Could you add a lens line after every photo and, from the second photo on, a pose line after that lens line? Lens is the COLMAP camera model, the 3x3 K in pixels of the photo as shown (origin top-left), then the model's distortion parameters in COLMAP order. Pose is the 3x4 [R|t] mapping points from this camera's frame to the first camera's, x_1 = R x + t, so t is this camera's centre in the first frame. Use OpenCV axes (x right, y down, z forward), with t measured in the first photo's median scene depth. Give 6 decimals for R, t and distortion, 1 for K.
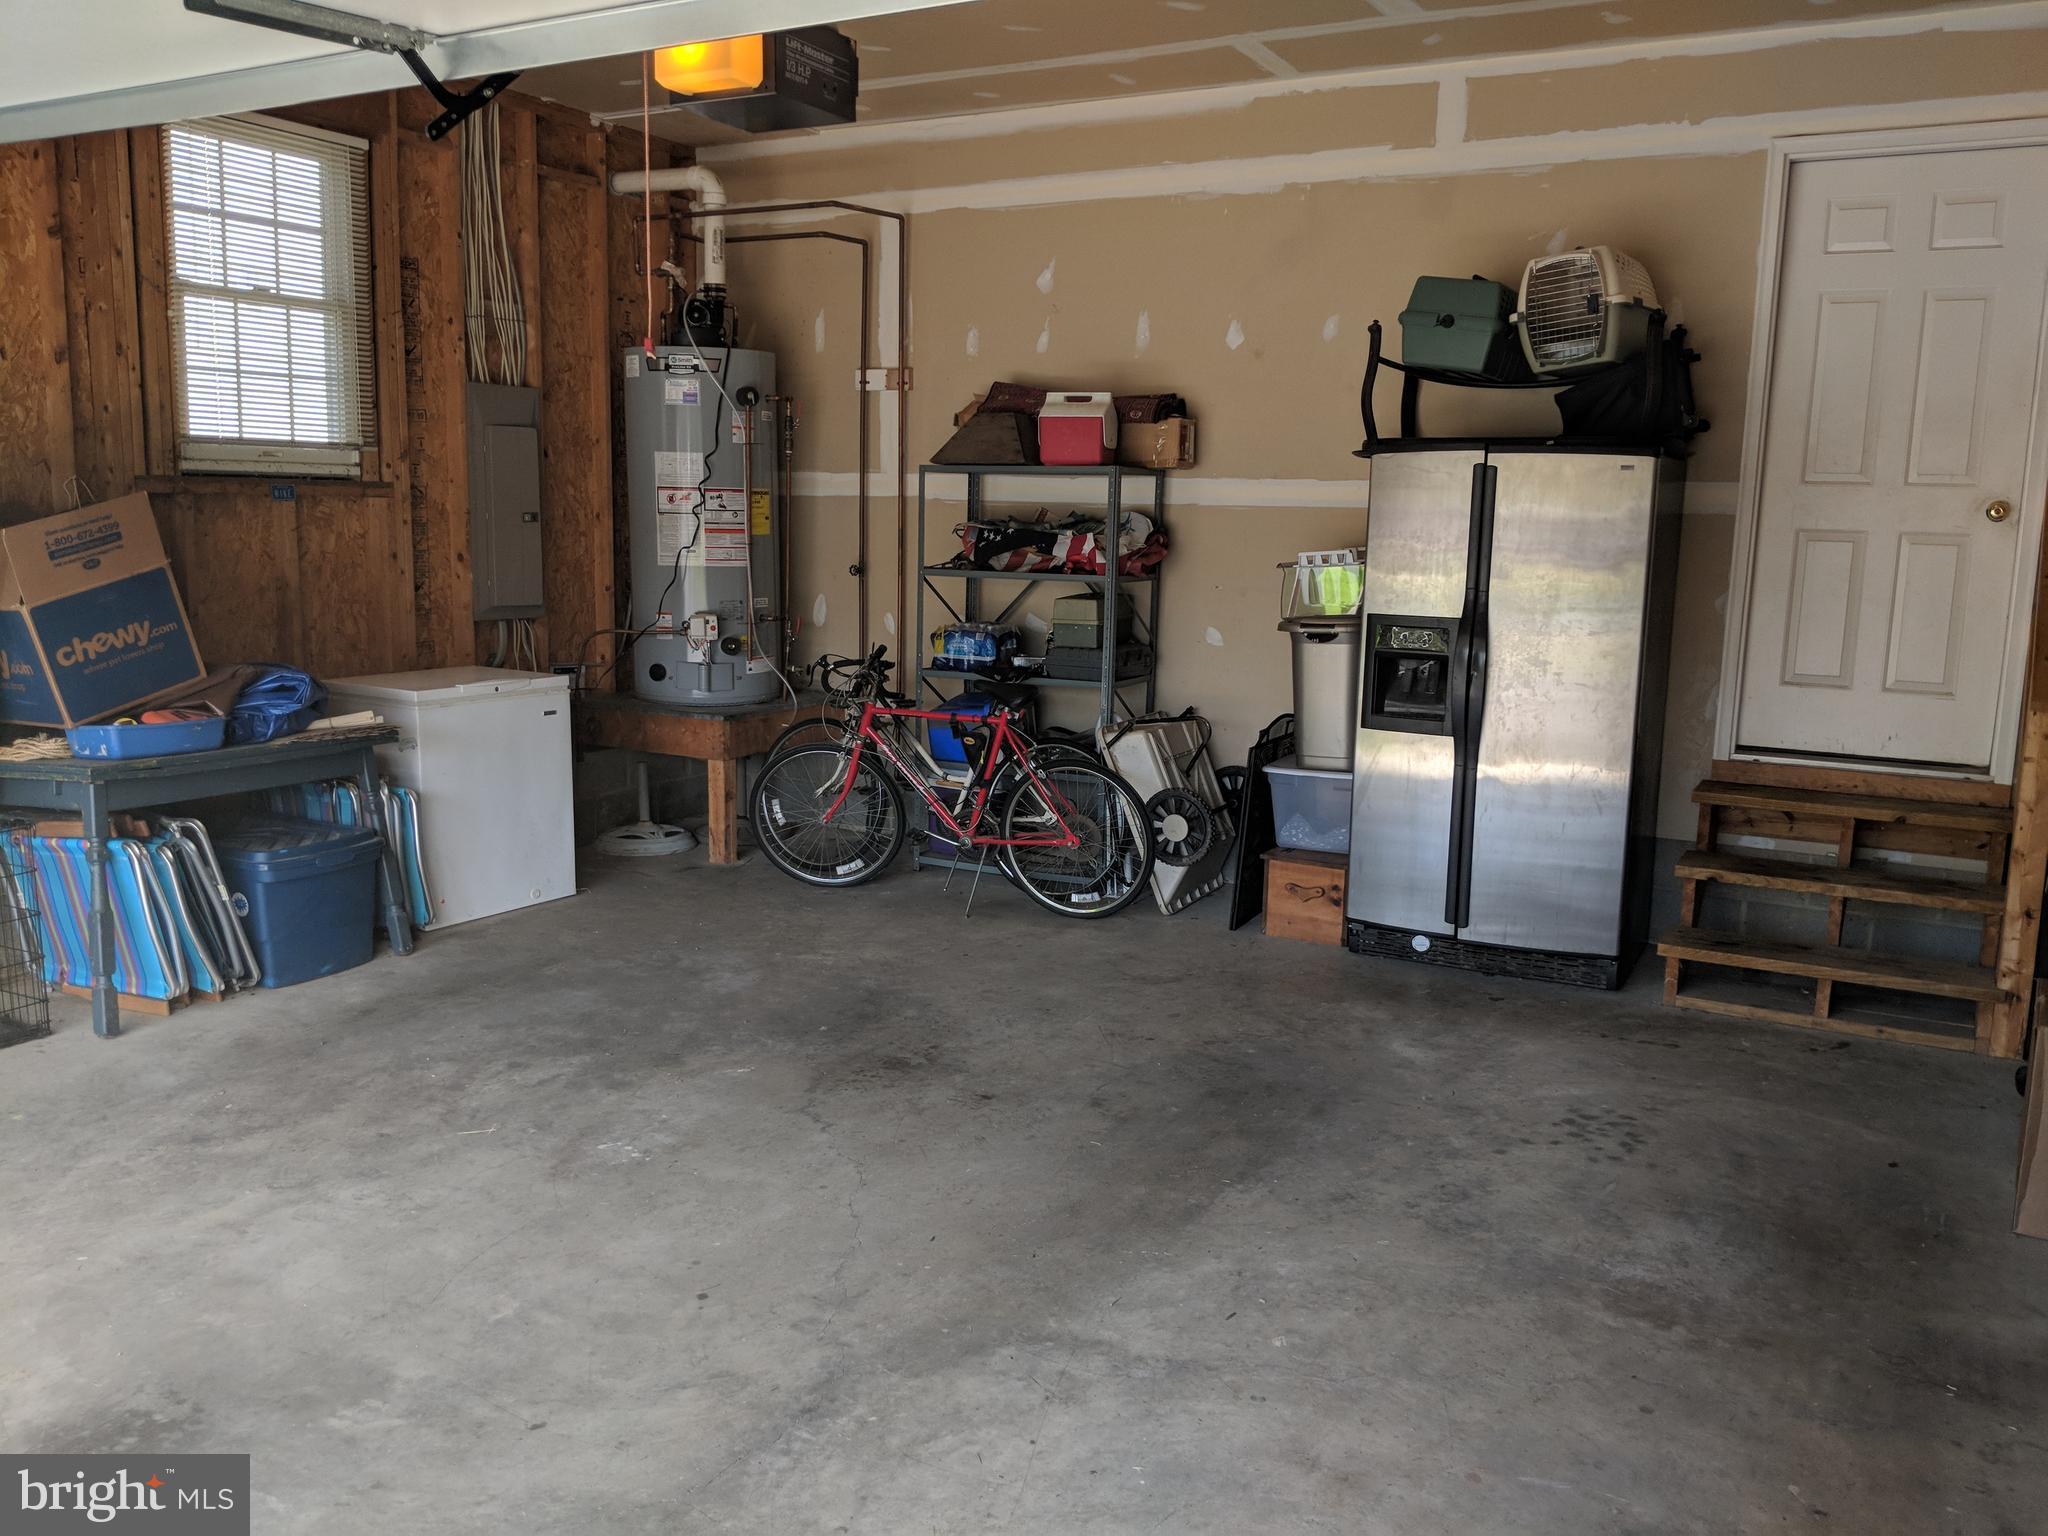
lens RADIAL K [[1625.2, 0, 1022.9], [0, 1625.2, 740.5], [0, 0, 1]] dist [0.112670, -0.233752]
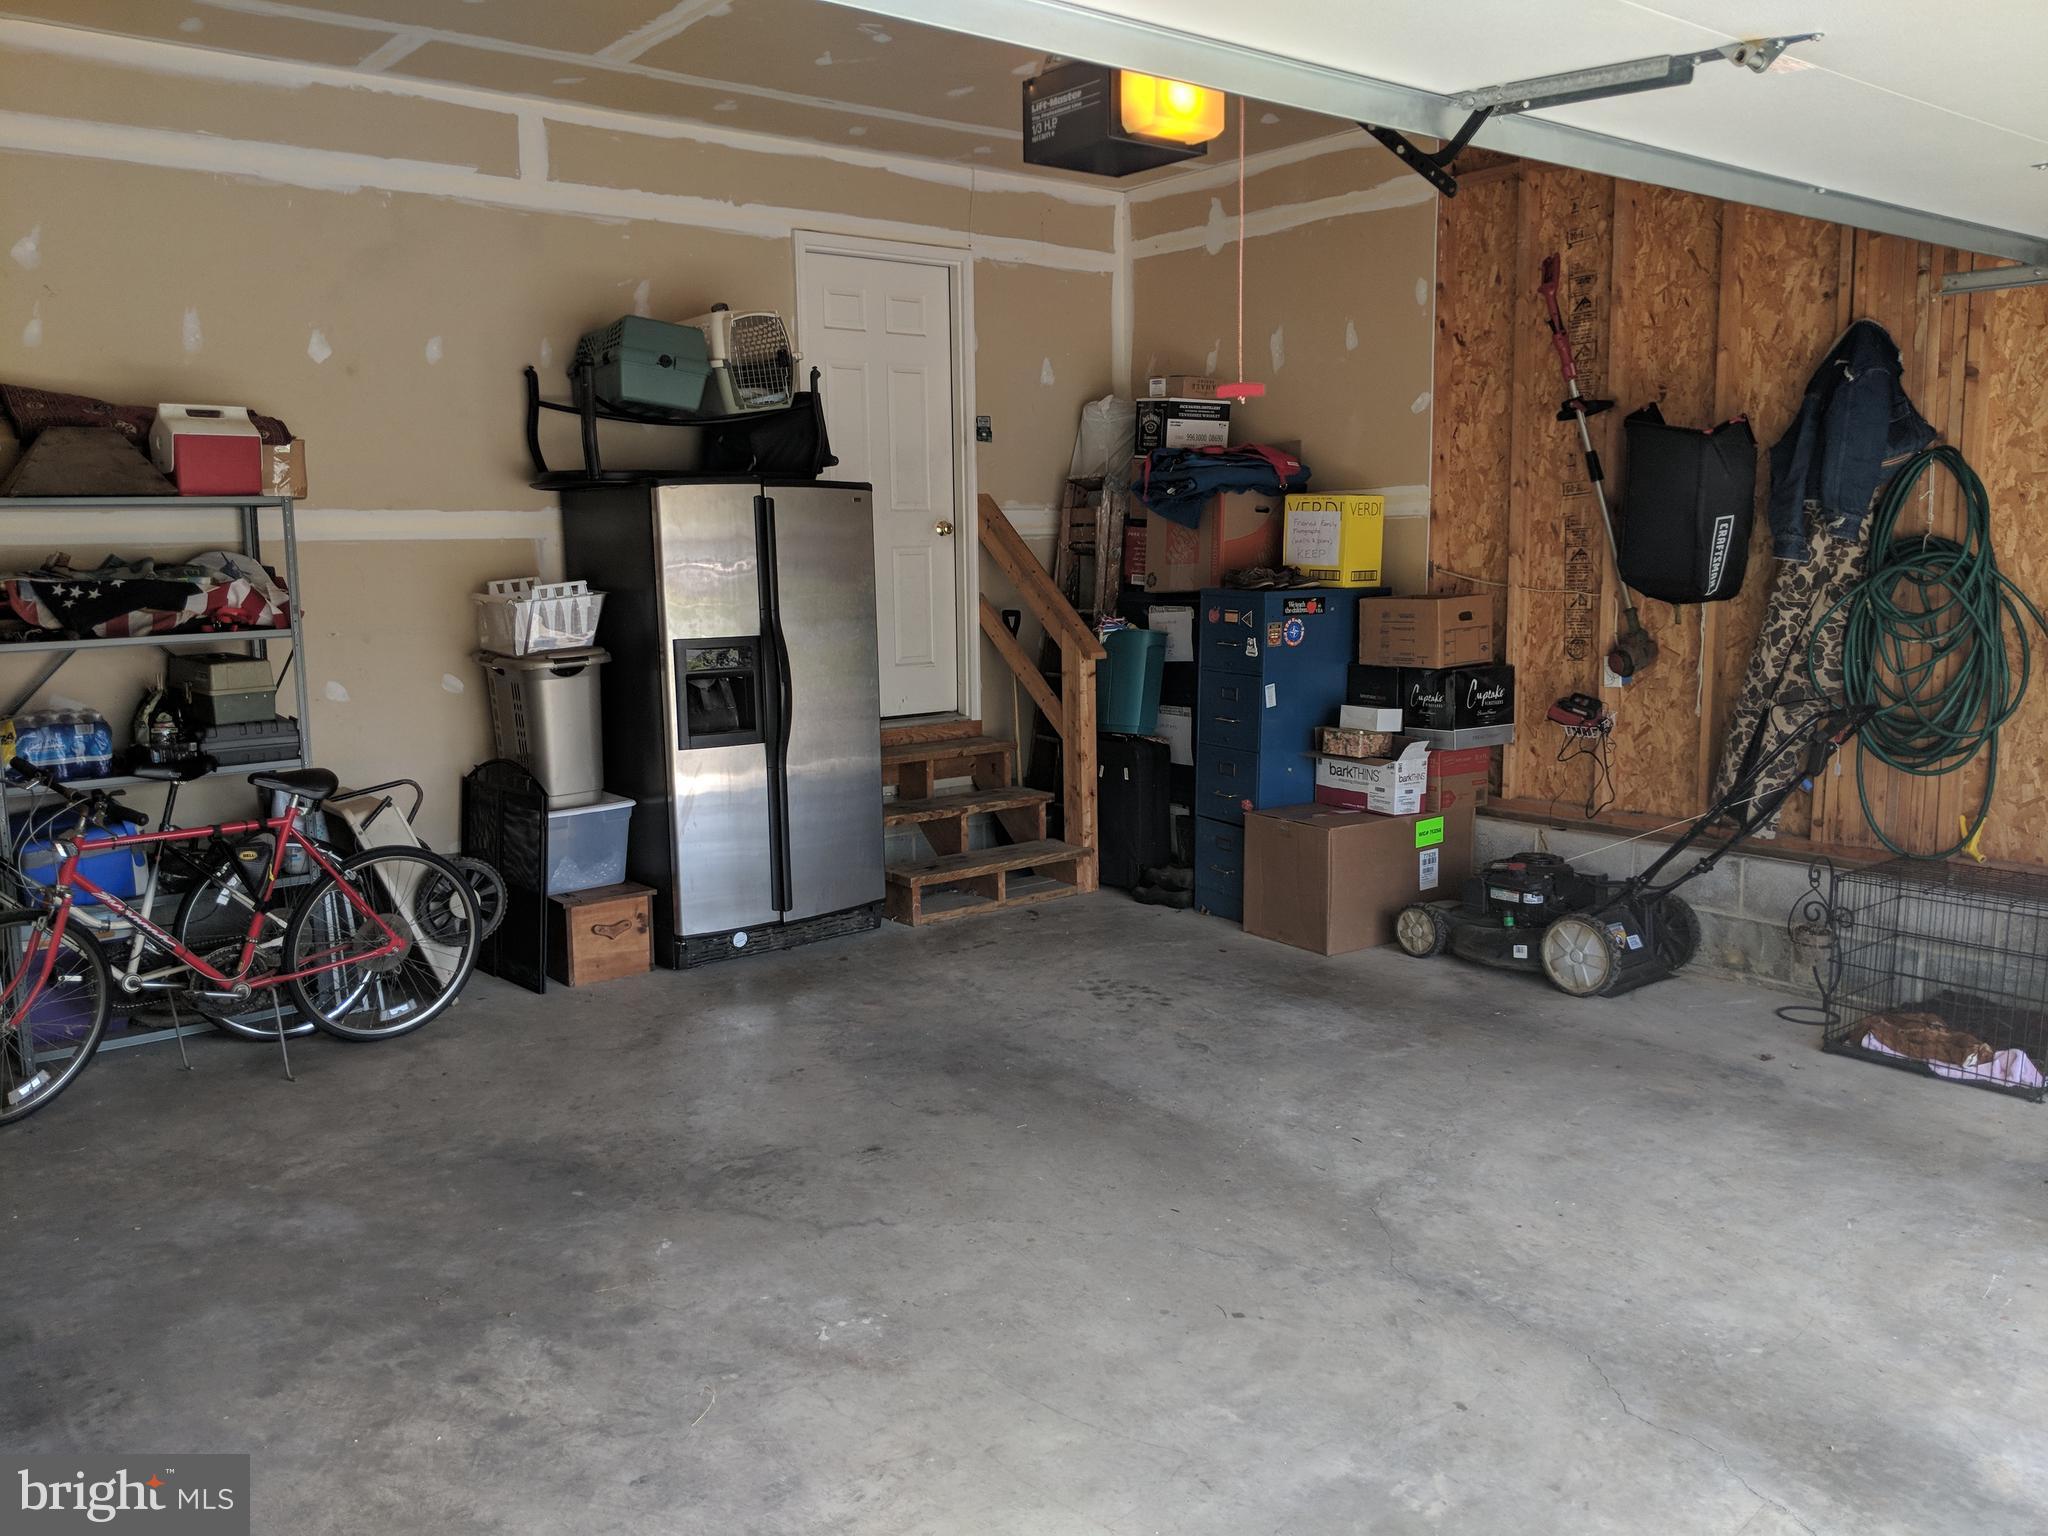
lens RADIAL K [[1625.2, 0, 1022.9], [0, 1625.2, 740.5], [0, 0, 1]] dist [0.112670, -0.233752]
pose [[0.384017, -0.144019, 0.912025, -0.827663], [0.155094, 0.983787, 0.090048, -0.093167], [-0.910207, 0.106869, 0.400127, 0.494506]]
